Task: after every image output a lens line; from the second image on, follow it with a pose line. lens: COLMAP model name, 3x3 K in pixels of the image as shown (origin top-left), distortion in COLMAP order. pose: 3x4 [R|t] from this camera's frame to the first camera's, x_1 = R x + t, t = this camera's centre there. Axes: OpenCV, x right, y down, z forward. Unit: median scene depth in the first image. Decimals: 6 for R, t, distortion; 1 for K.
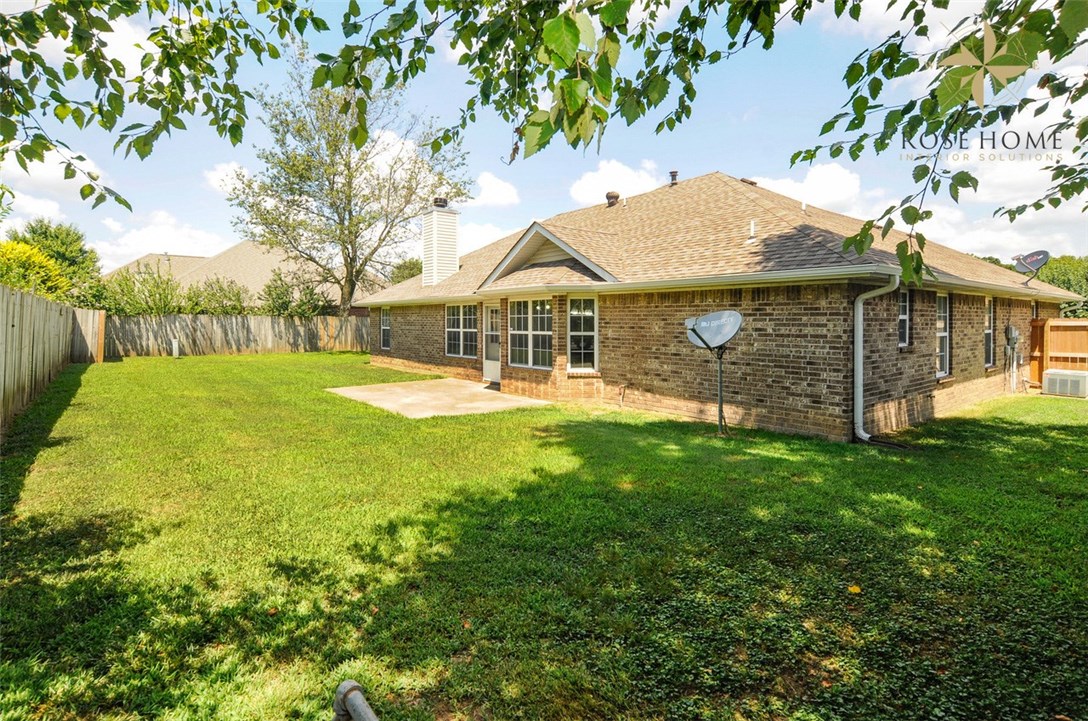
lens RADIAL K [[528.2, 0, 541.2], [0, 528.2, 324.4], [0, 0, 1]] dist [-0.000352, 0.000114]
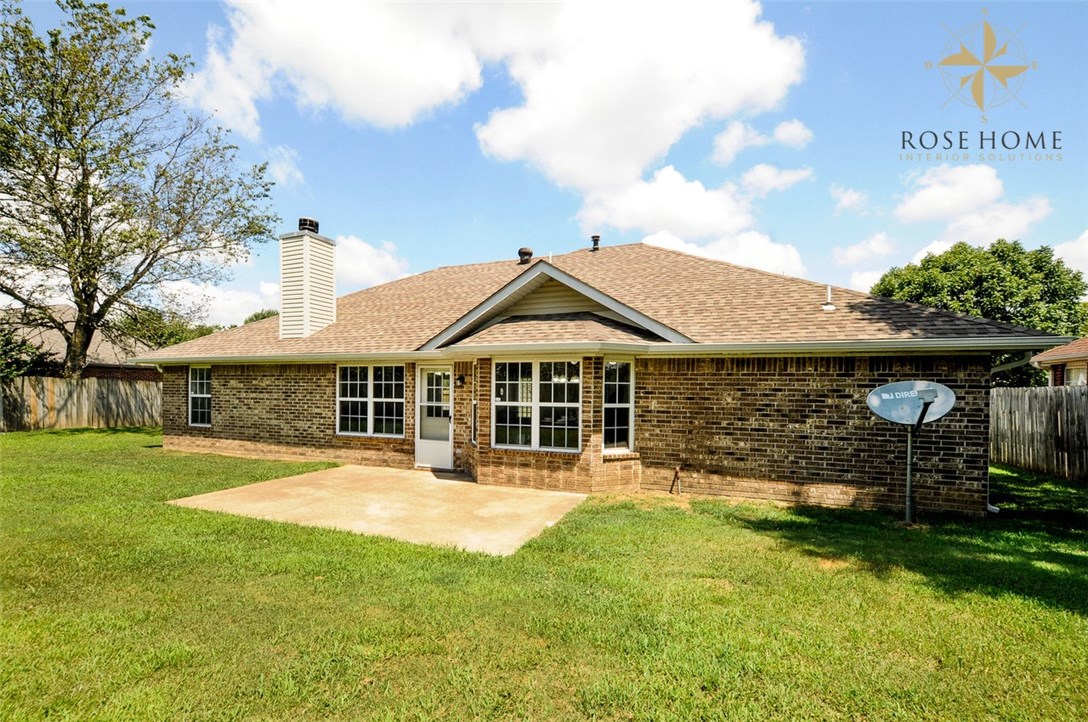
lens RADIAL K [[461.0, 0, 546.1], [0, 461.0, 394.6], [0, 0, 1]] dist [-0.002306, -0.000129]
pose [[0.863358, 0.001821, 0.504589, -0.371971], [-0.006344, 0.999954, 0.007245, -0.004025], [-0.504552, -0.009456, 0.863329, 0.446670]]
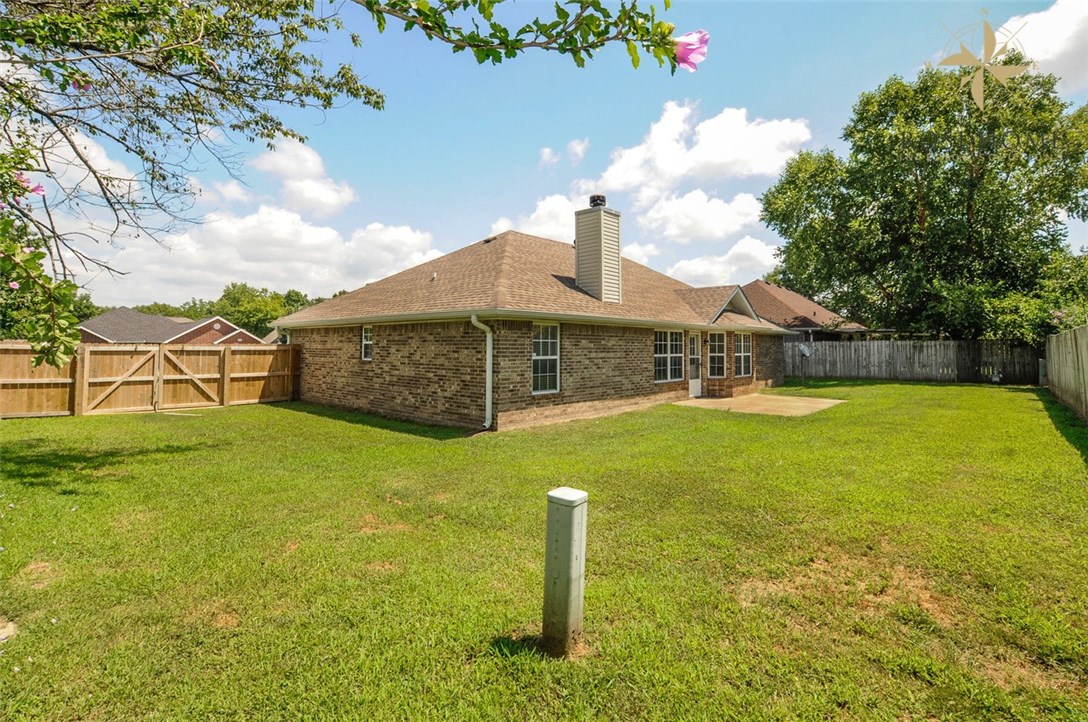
lens RADIAL K [[504.3, 0, 546.4], [0, 504.3, 333.5], [0, 0, 1]] dist [-0.001899, 0.000033]
pose [[-0.150495, 0.021545, 0.988376, -1.532773], [-0.000730, 0.999760, -0.021905, -0.014442], [-0.988610, -0.004018, -0.150443, 1.948752]]
